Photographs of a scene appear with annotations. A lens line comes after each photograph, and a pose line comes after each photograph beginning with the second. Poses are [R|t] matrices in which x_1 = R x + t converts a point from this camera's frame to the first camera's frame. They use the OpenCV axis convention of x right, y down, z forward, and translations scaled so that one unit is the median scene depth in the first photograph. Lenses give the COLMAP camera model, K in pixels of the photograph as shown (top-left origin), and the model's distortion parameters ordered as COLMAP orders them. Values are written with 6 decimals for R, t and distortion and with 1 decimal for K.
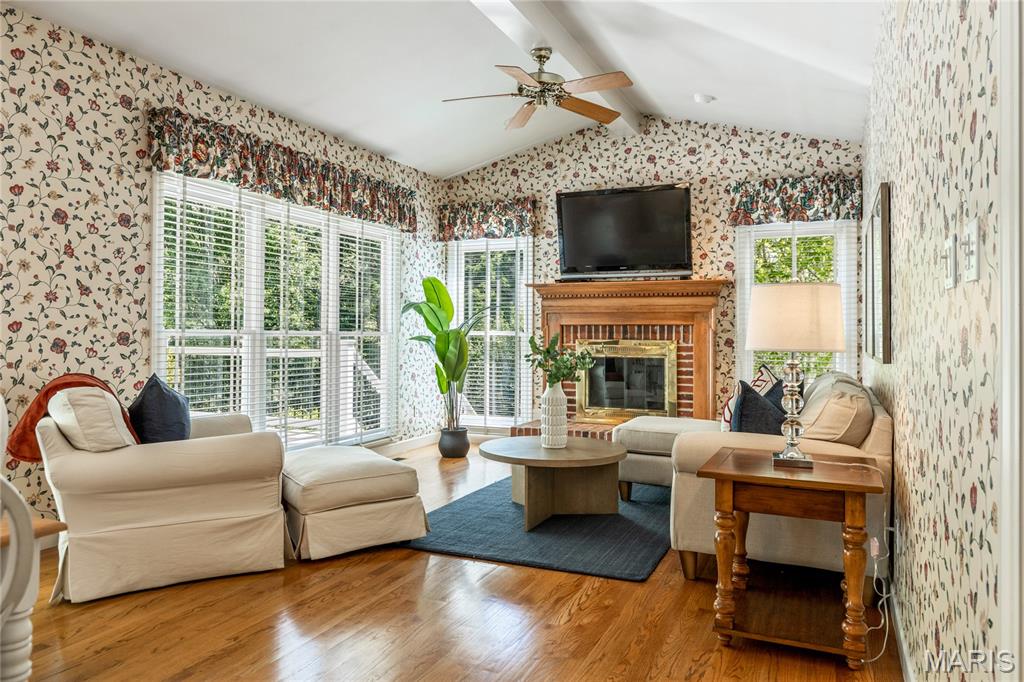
lens RADIAL K [[711.5, 0, 513.1], [0, 711.5, 336.4], [0, 0, 1]] dist [-0.009684, -0.000705]
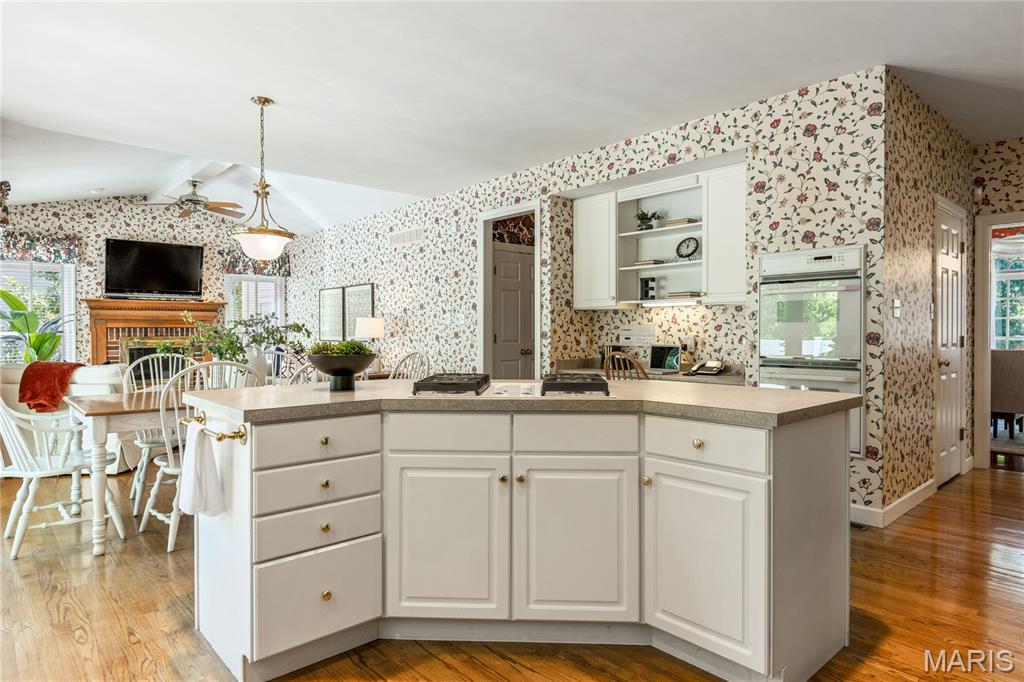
lens RADIAL K [[615.8, 0, 513.2], [0, 615.8, 337.1], [0, 0, 1]] dist [-0.020340, -0.000222]
pose [[0.407935, -0.017592, 0.912842, -0.750799], [0.004246, 0.999840, 0.017371, -0.014453], [-0.913001, -0.003211, 0.407944, -0.287899]]
